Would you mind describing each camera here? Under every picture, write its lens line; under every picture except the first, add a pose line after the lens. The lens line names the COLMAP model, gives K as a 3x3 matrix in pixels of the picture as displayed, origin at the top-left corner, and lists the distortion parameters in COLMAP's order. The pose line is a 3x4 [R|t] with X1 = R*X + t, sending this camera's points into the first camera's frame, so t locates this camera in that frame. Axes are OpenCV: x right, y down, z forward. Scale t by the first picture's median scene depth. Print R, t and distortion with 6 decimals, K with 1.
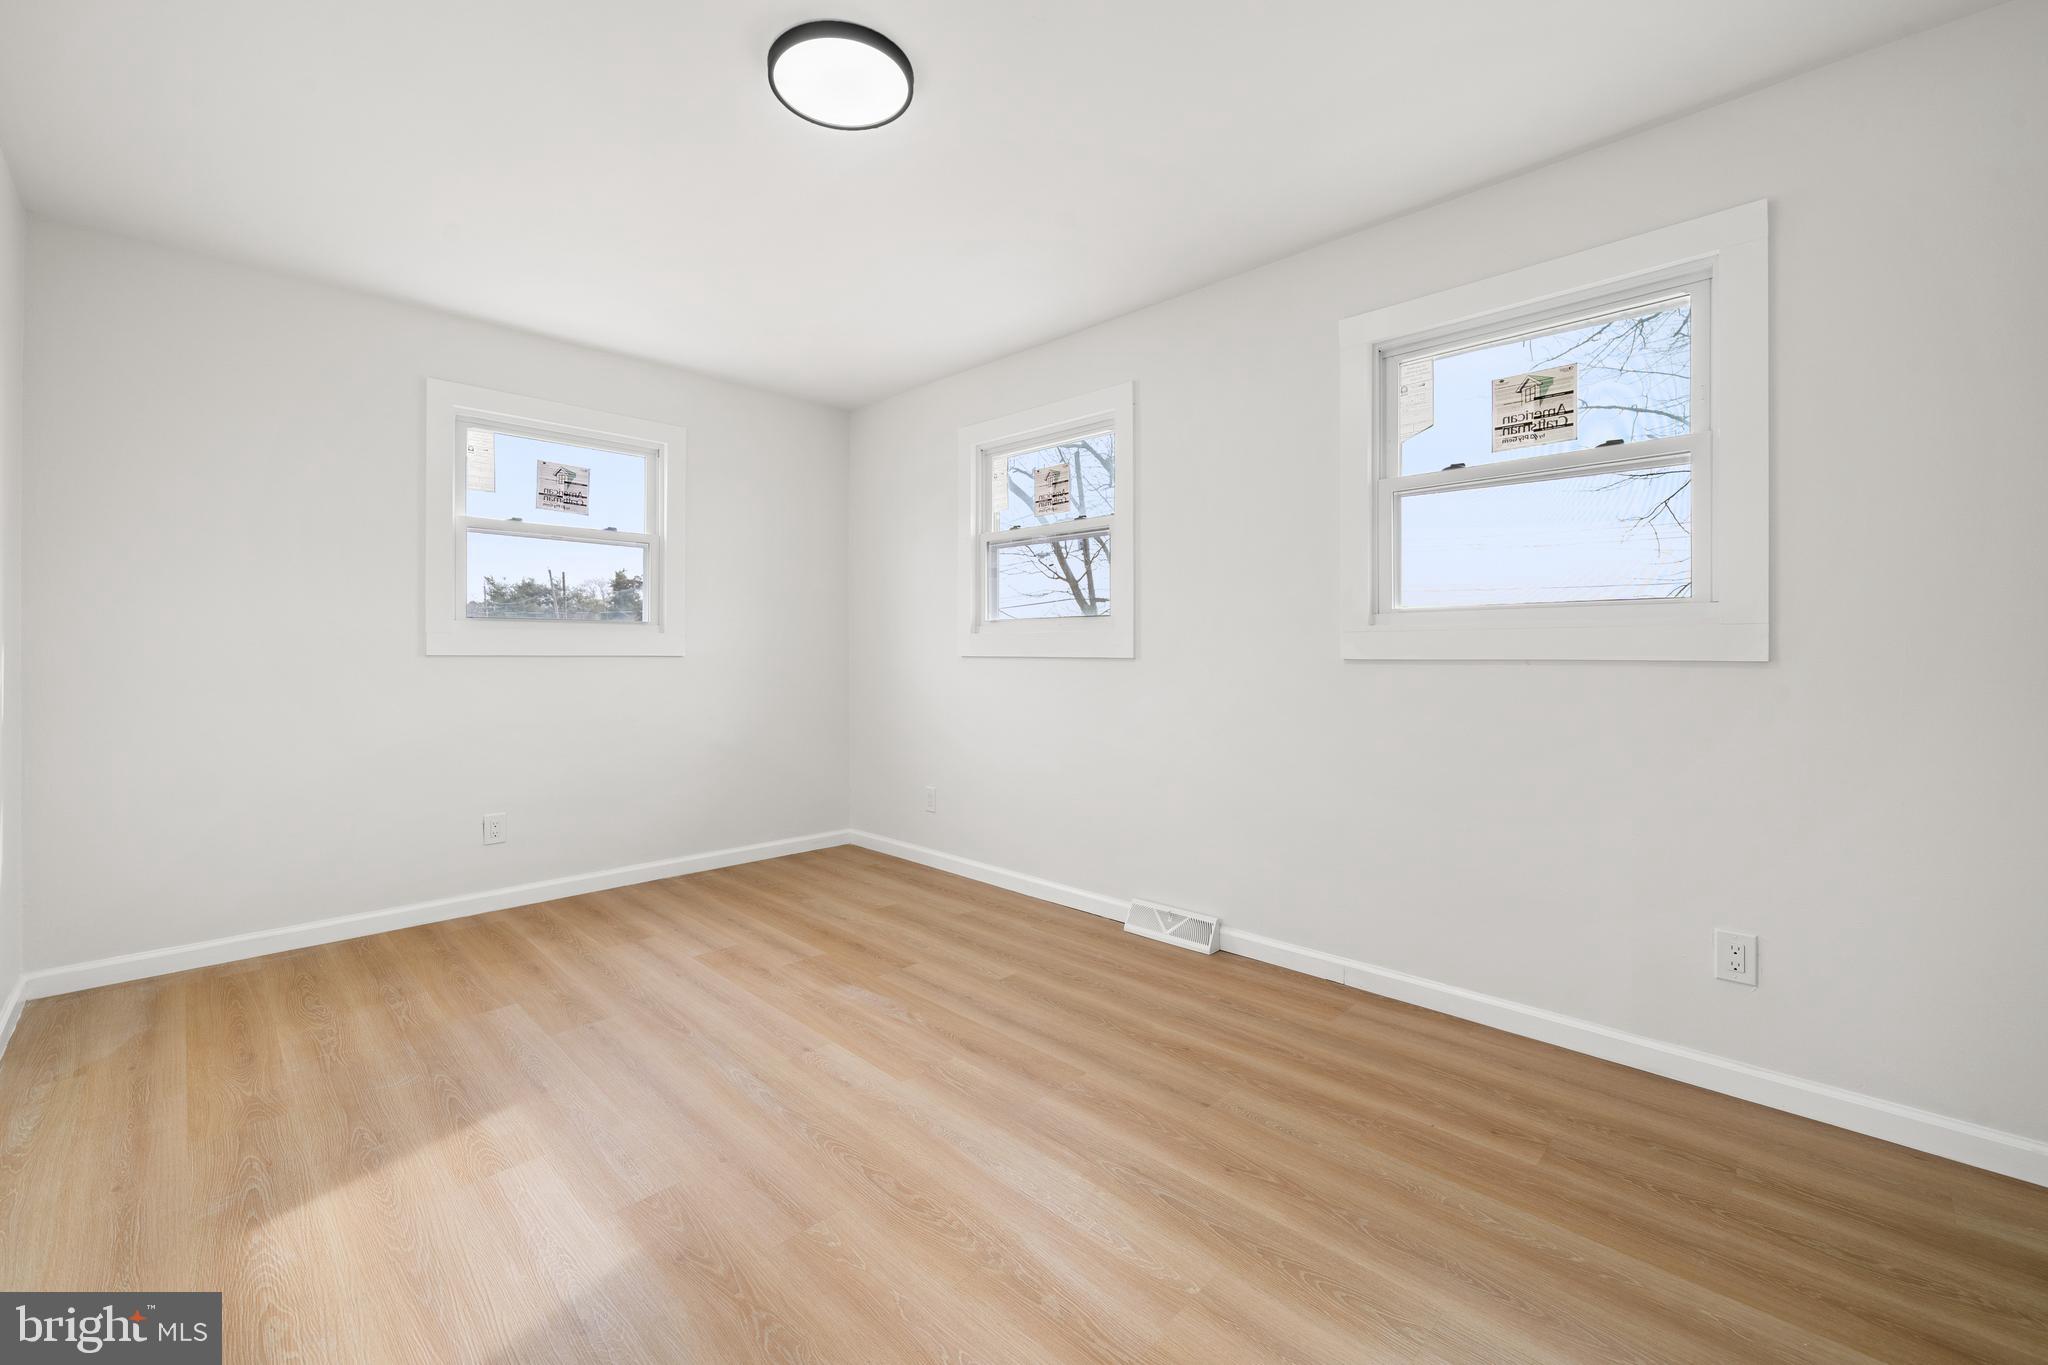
lens RADIAL K [[835.2, 0, 1016.0], [0, 835.2, 649.8], [0, 0, 1]] dist [0.001344, 0.000110]
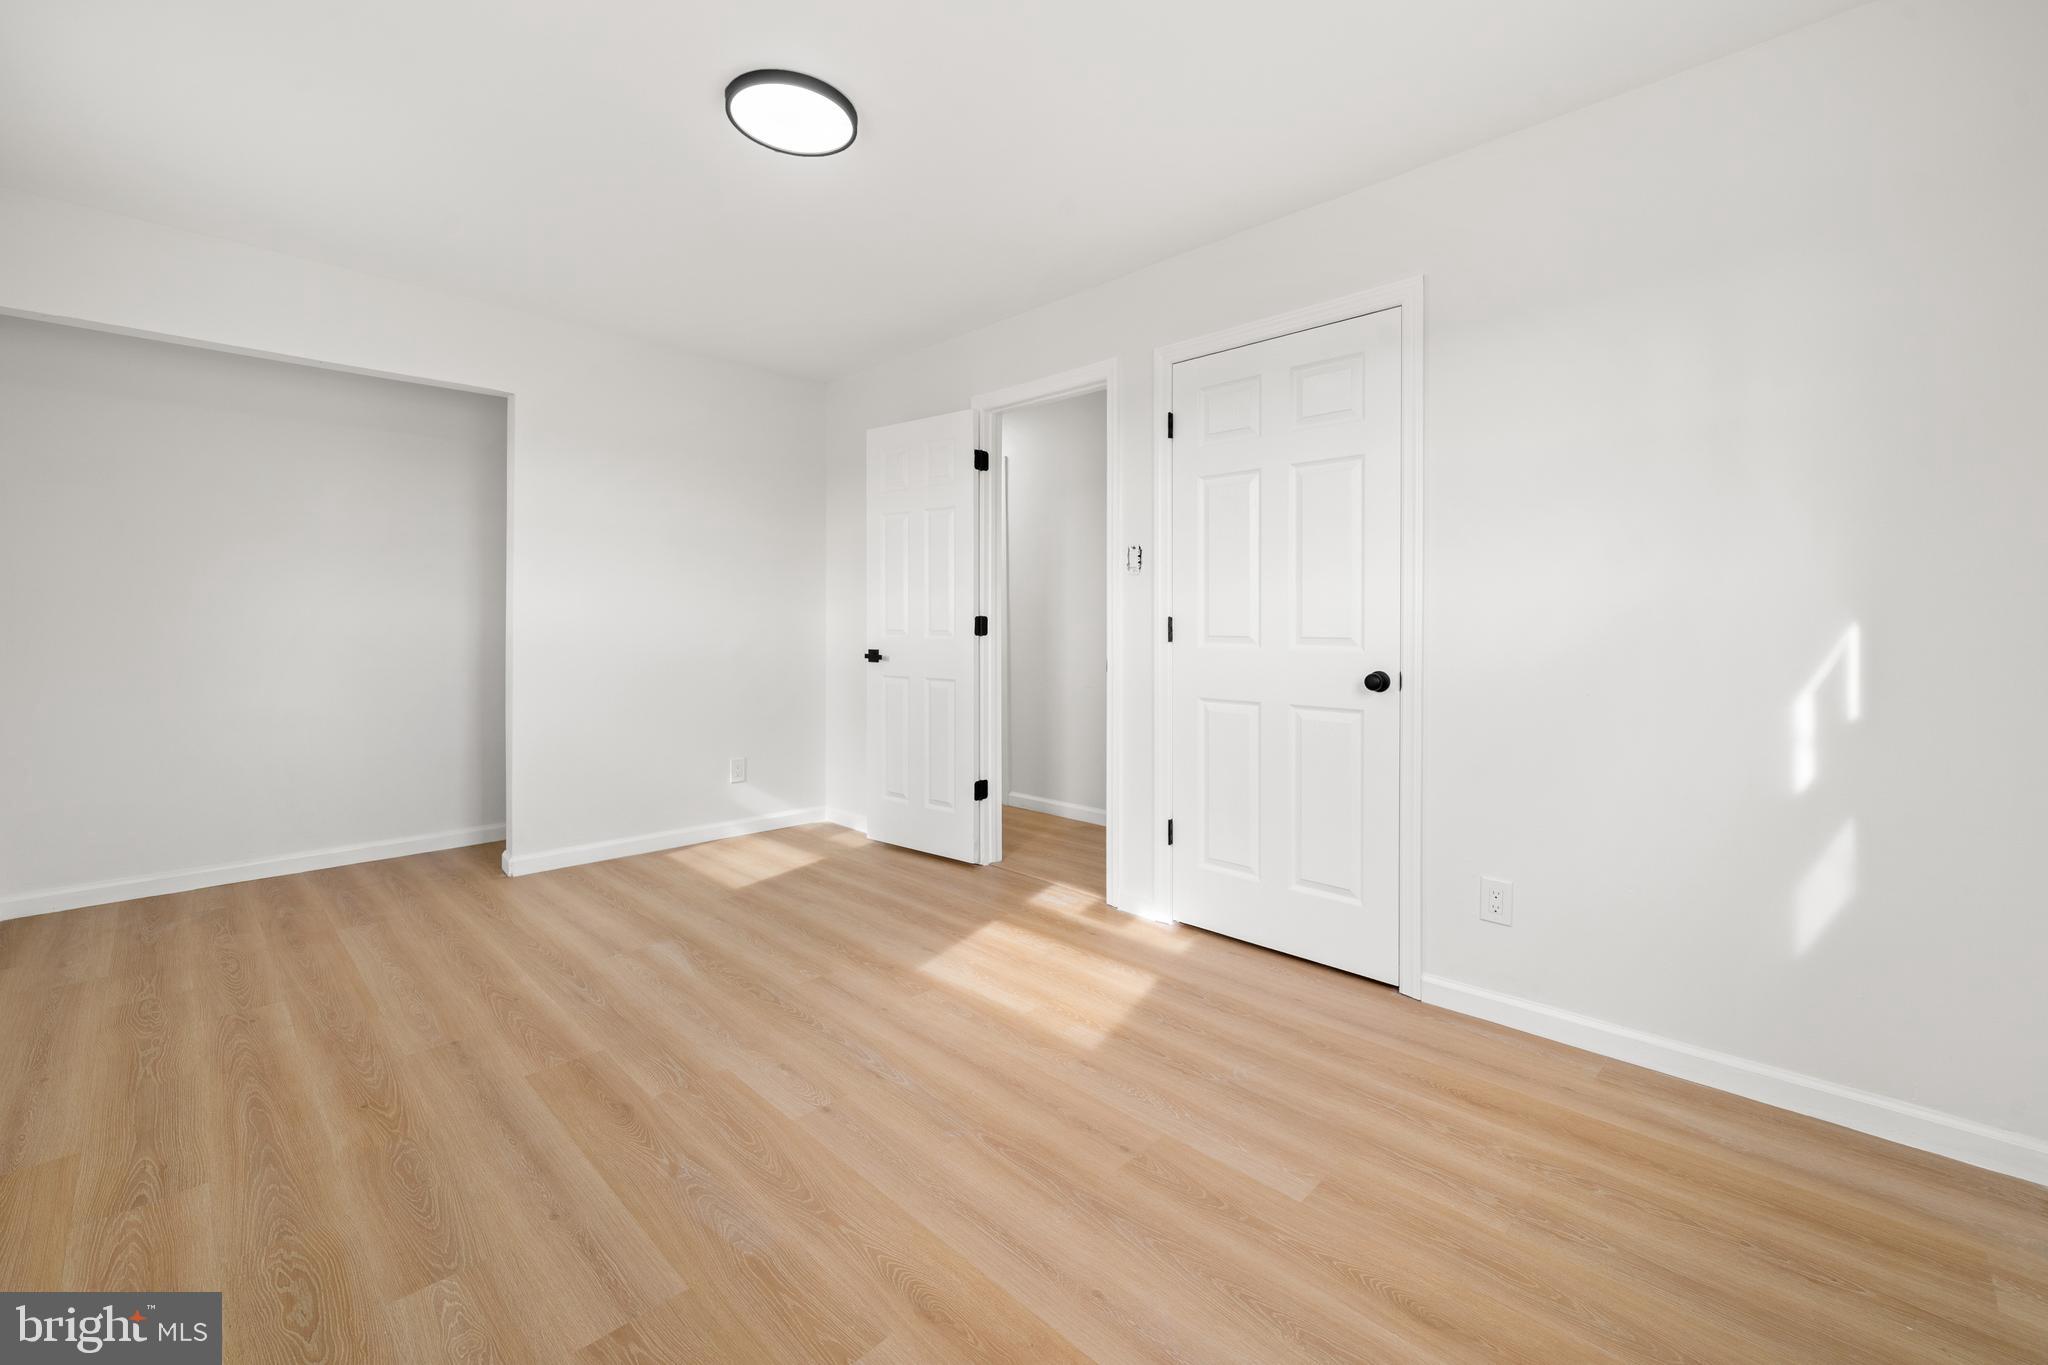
lens RADIAL K [[835.2, 0, 1016.0], [0, 835.2, 649.8], [0, 0, 1]] dist [0.001344, 0.000110]
pose [[-0.999976, -0.005897, -0.003770, -0.427823], [-0.005978, 0.999742, 0.021896, 0.006295], [0.003640, 0.021918, -0.999753, 1.797480]]
